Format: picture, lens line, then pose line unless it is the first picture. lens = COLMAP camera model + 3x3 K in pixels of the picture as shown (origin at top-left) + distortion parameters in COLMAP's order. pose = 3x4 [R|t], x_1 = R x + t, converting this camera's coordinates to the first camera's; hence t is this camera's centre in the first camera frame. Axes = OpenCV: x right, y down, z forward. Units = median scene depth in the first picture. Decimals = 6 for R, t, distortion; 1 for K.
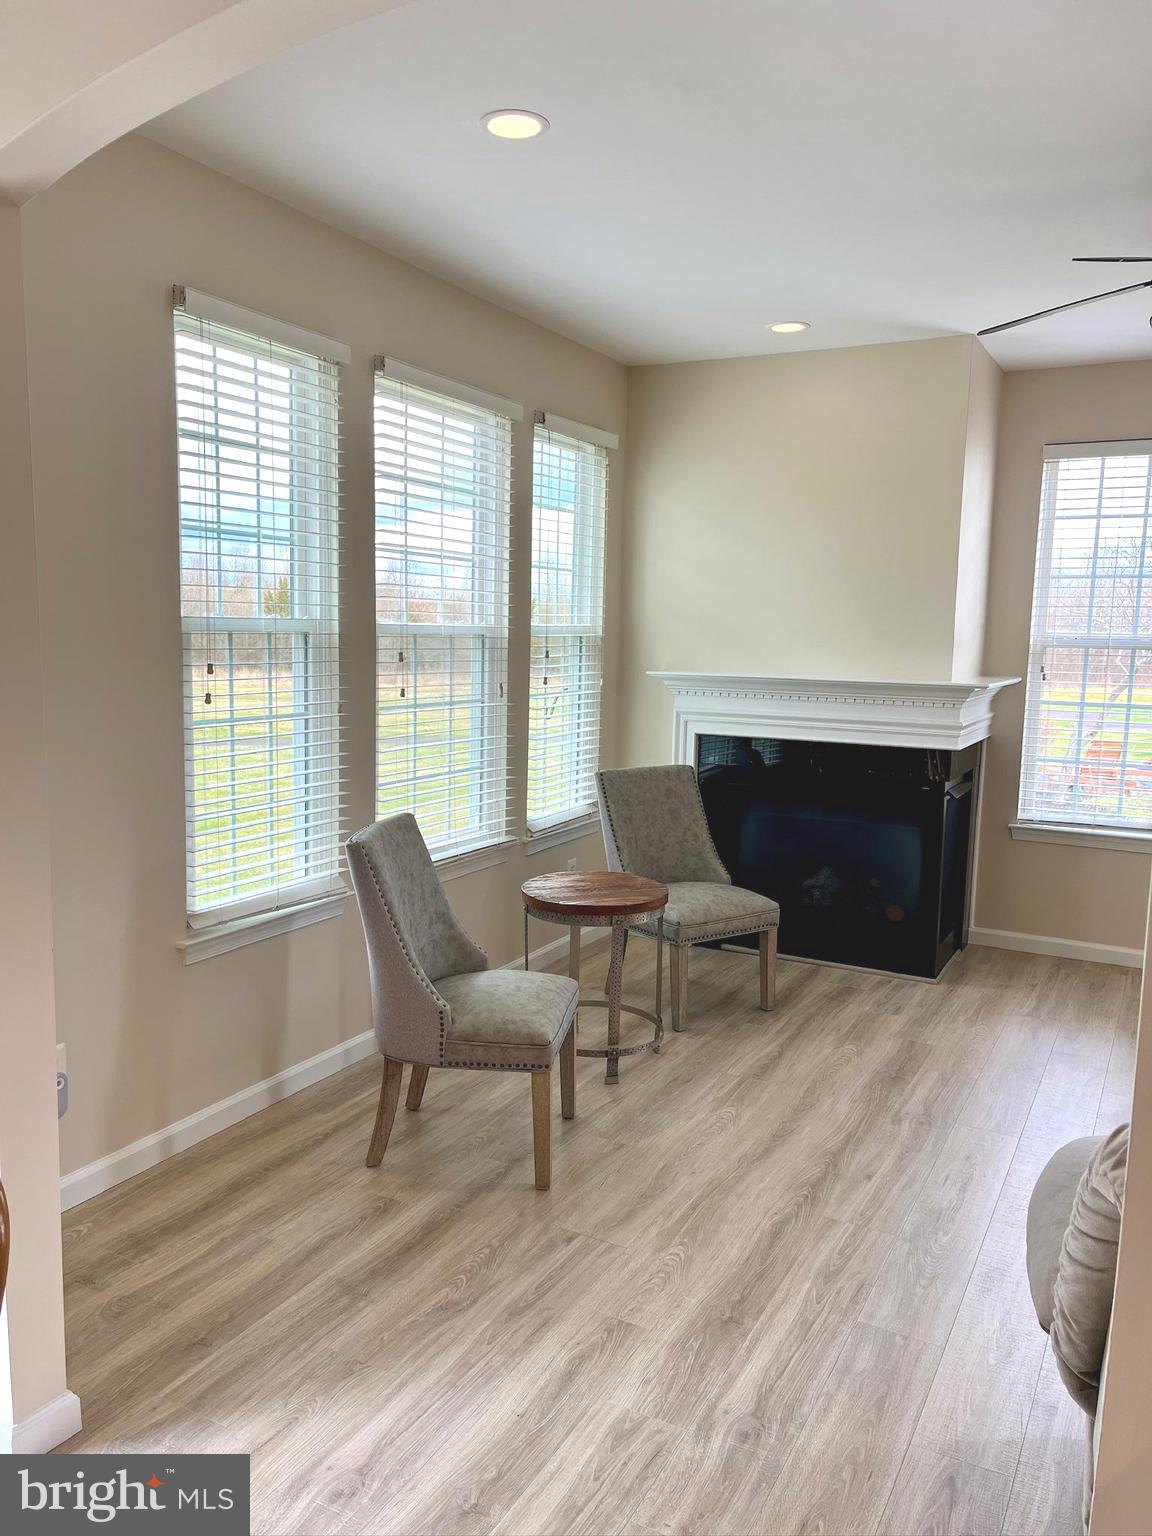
lens RADIAL K [[1155.2, 0, 576.0], [0, 1155.2, 768.0], [0, 0, 1]] dist [0.075683, -0.102068]
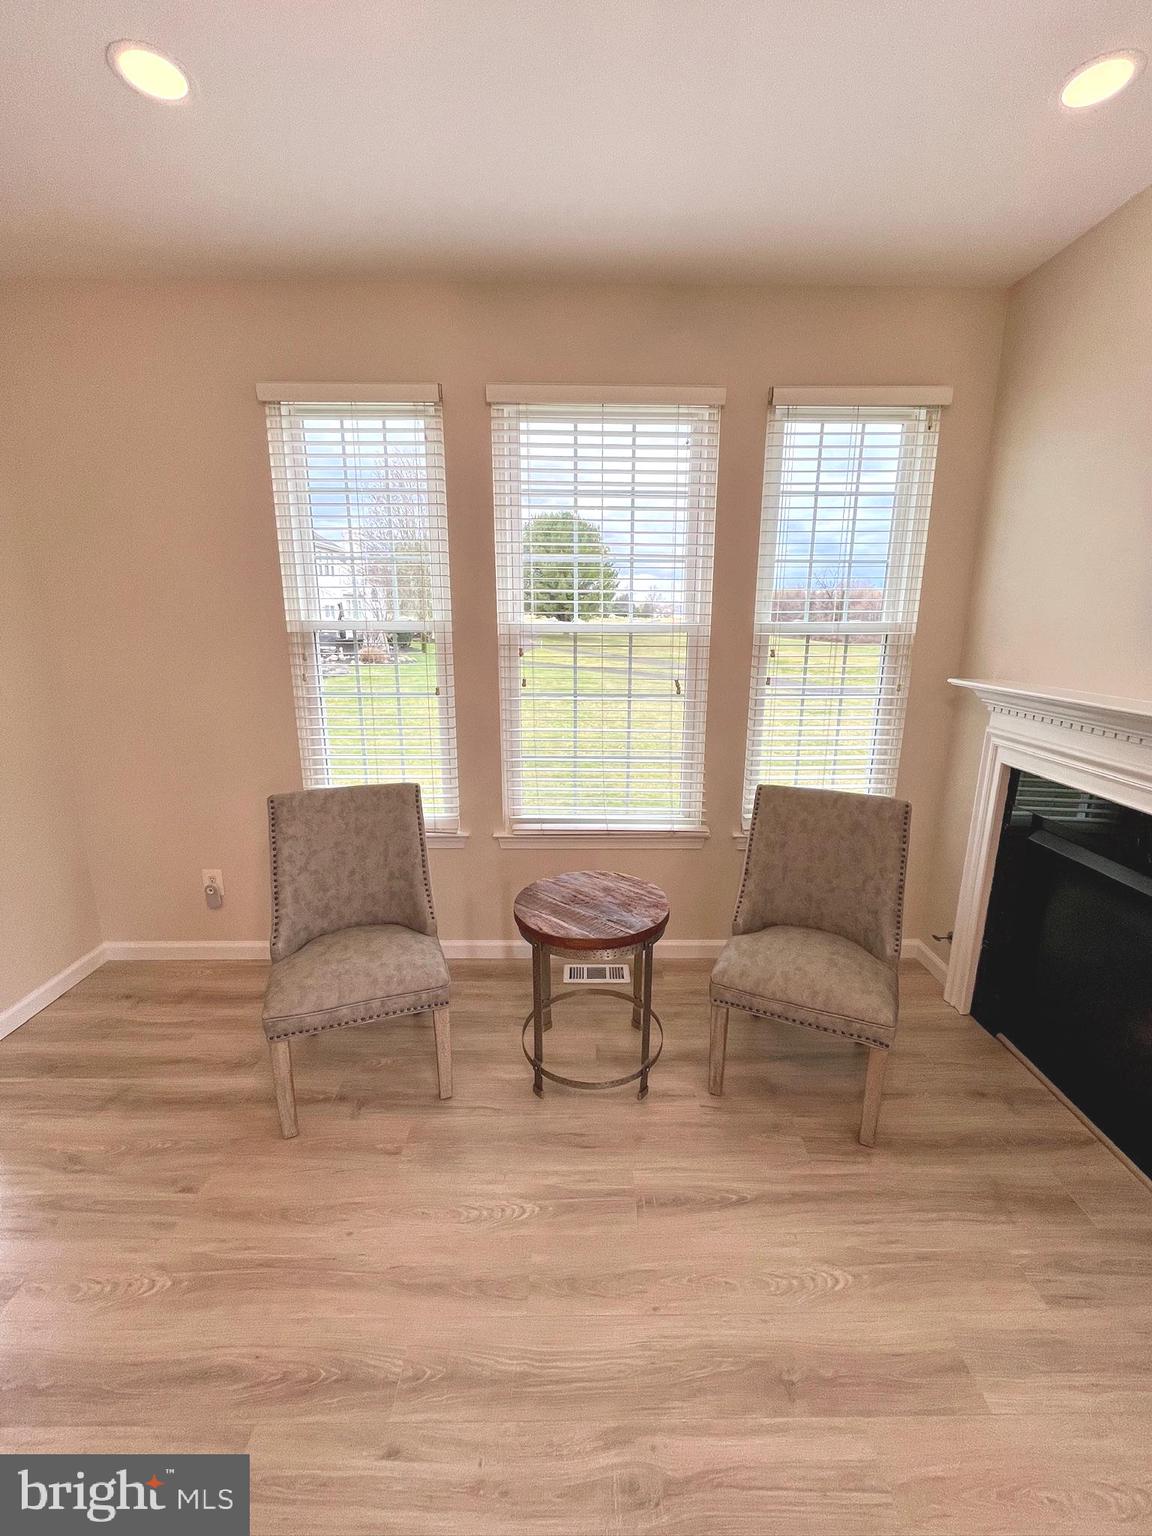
lens RADIAL K [[622.0, 0, 585.3], [0, 622.0, 763.2], [0, 0, 1]] dist [-0.000619, -0.000461]
pose [[0.481204, 0.179365, -0.858062, 0.389074], [-0.099233, 0.983697, 0.149977, -0.077063], [0.870974, 0.012978, 0.491158, 0.658339]]
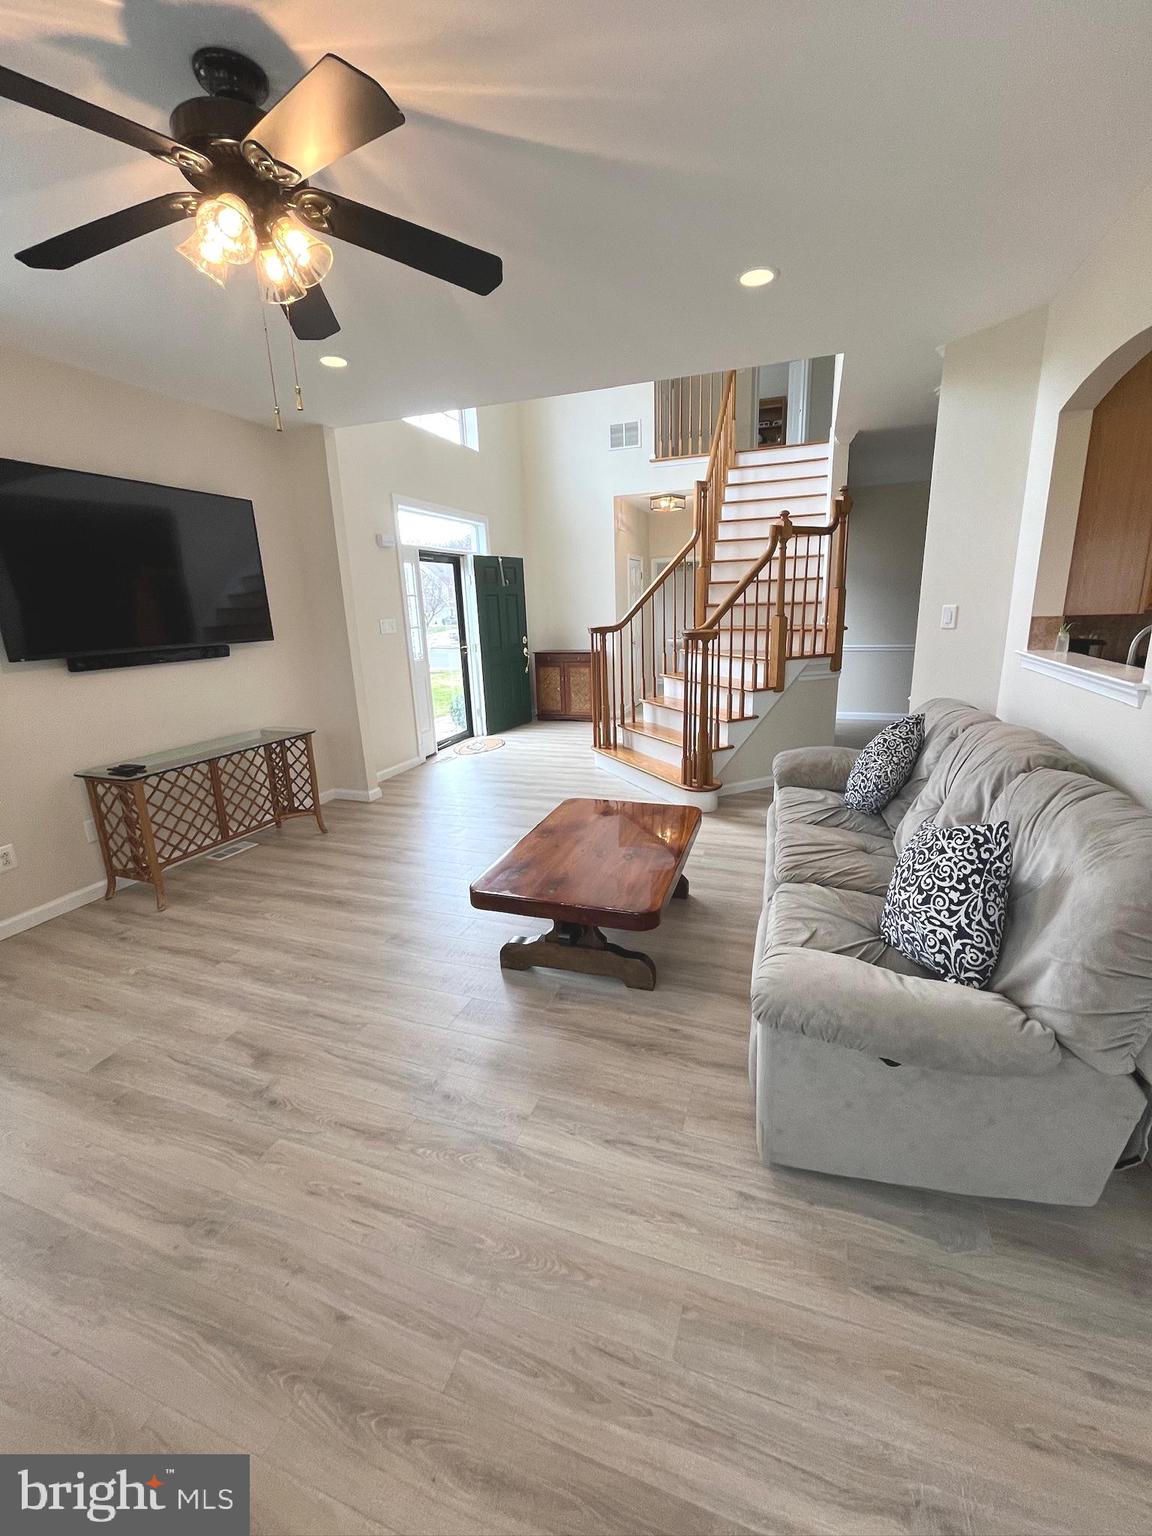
lens RADIAL K [[622.0, 0, 585.3], [0, 622.0, 763.2], [0, 0, 1]] dist [-0.000619, -0.000461]
pose [[-0.149660, -0.265585, 0.952401, -0.048860], [0.148919, 0.946206, 0.287258, -0.066255], [-0.977458, 0.184822, -0.102058, 0.586921]]
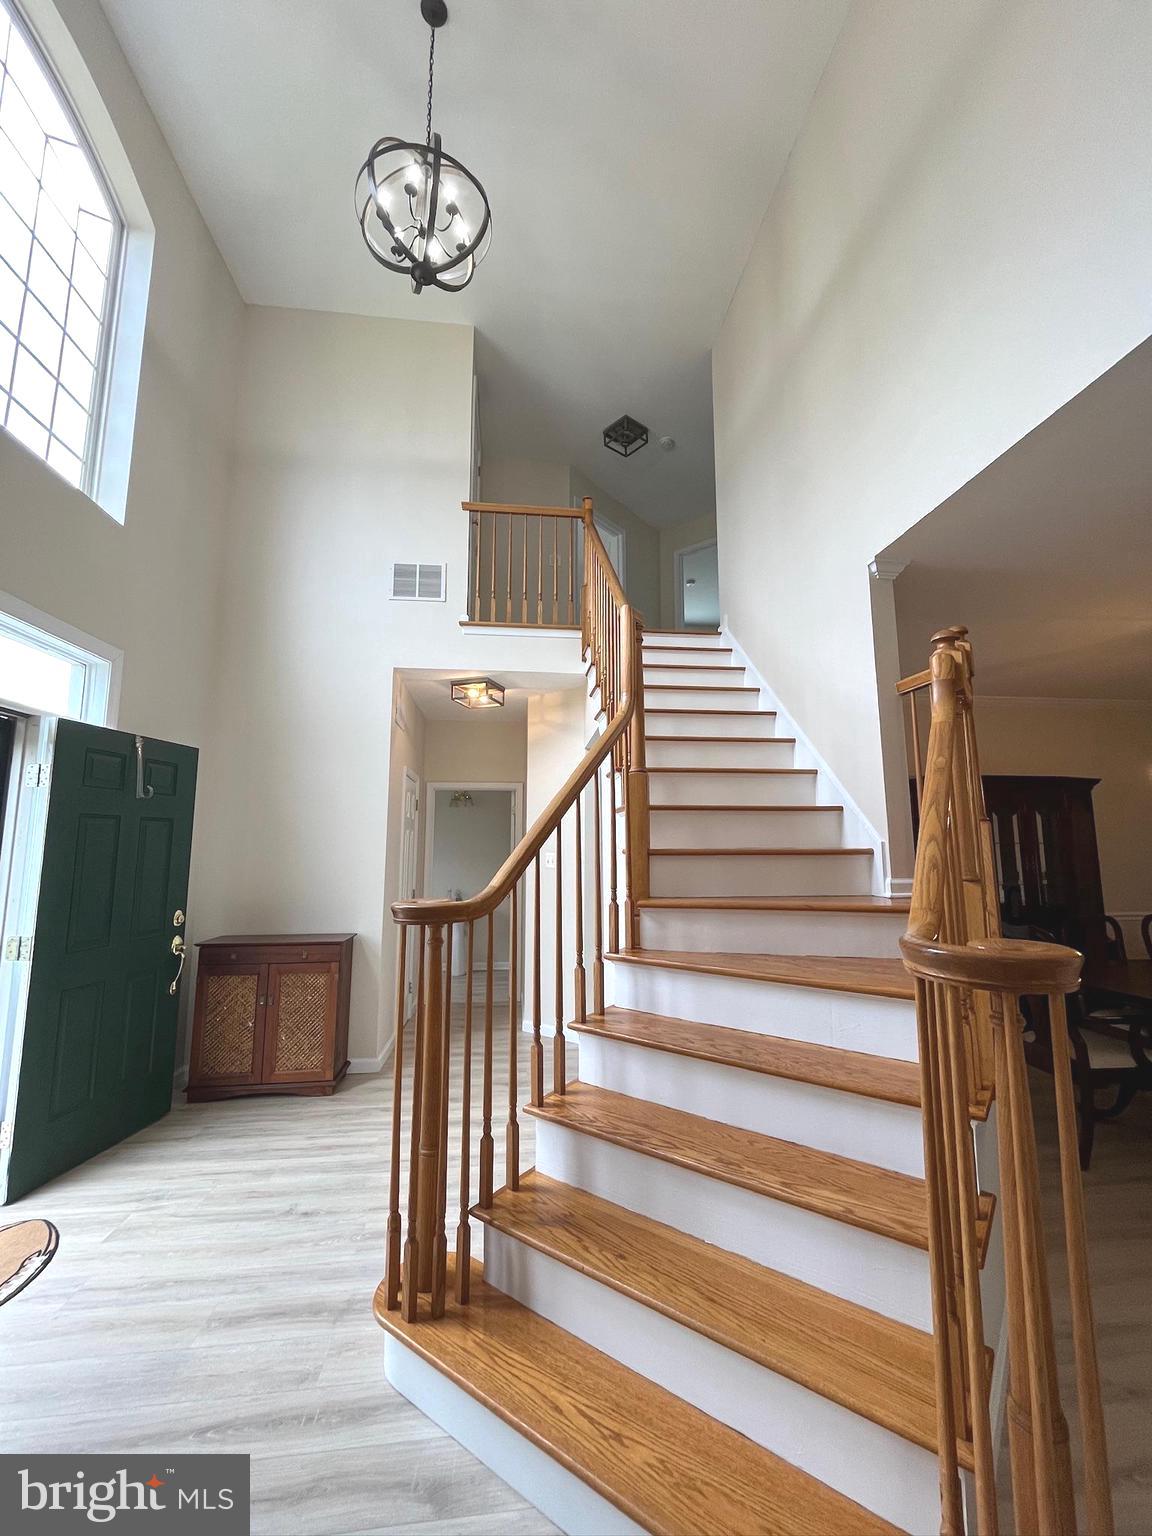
lens RADIAL K [[622.0, 0, 585.3], [0, 622.0, 763.2], [0, 0, 1]] dist [-0.000619, -0.000461]
pose [[-0.573795, 0.090075, 0.814031, 0.748223], [0.089161, 0.994896, -0.047241, -0.030881], [-0.814131, 0.045473, -0.578898, 0.539263]]
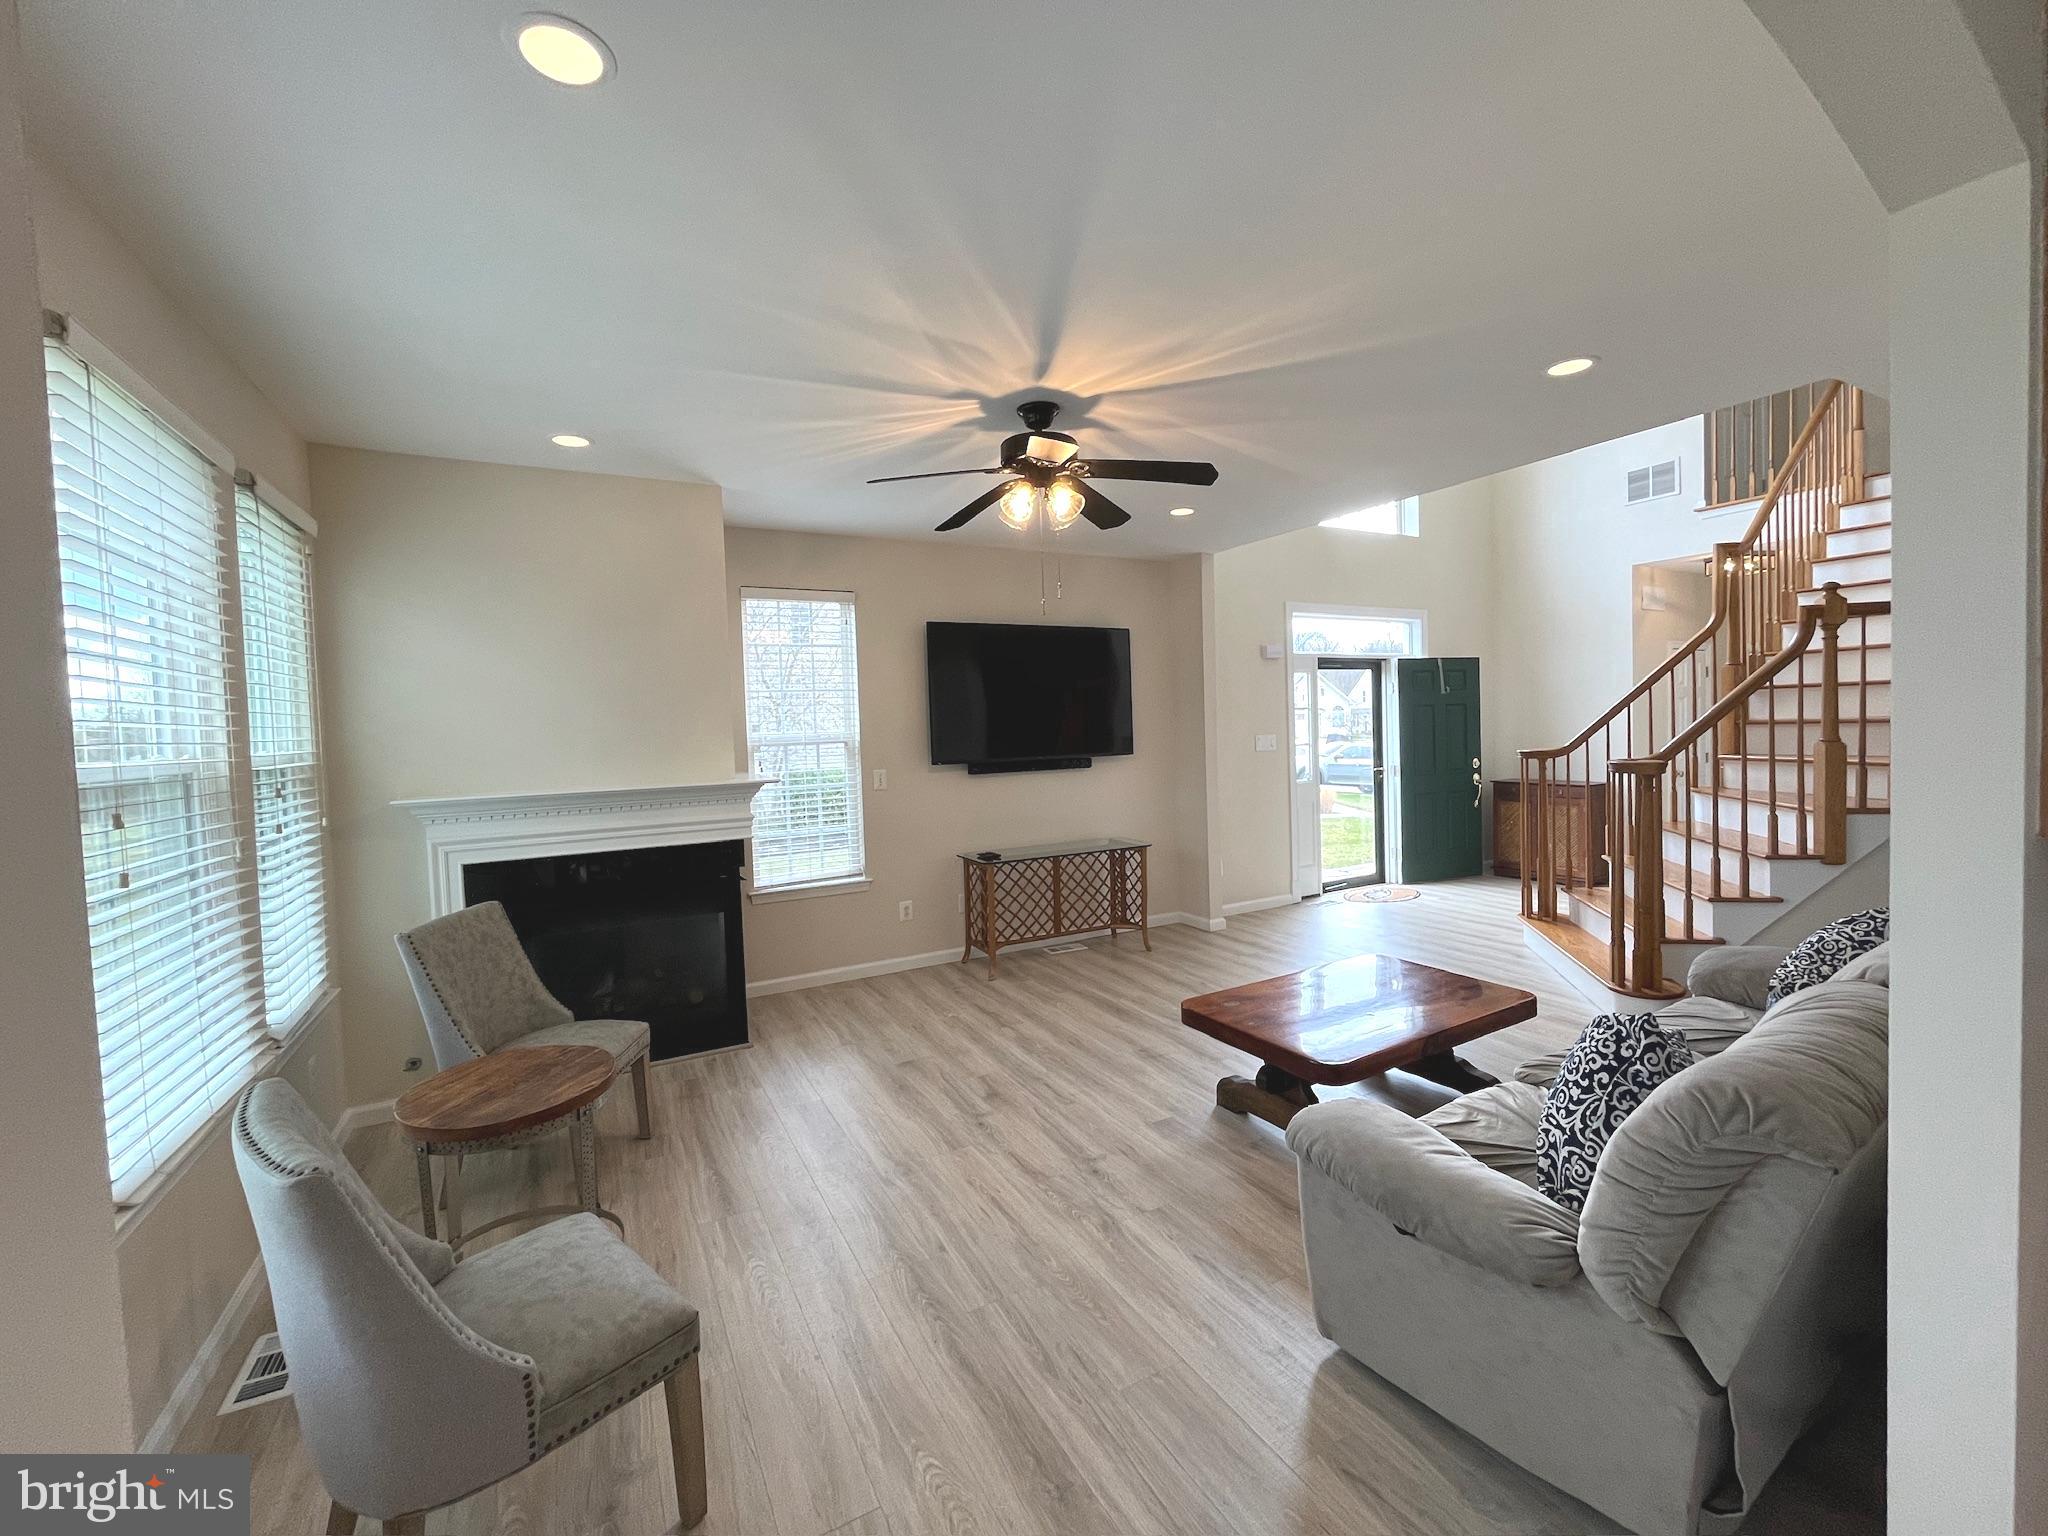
lens RADIAL K [[827.7, 0, 1018.7], [0, 827.7, 757.9], [0, 0, 1]] dist [-0.003751, -0.000350]
pose [[0.552703, -0.073251, 0.830153, -0.213732], [0.145958, 0.989241, -0.009888, -0.050379], [-0.820497, 0.126633, 0.557448, 0.339307]]
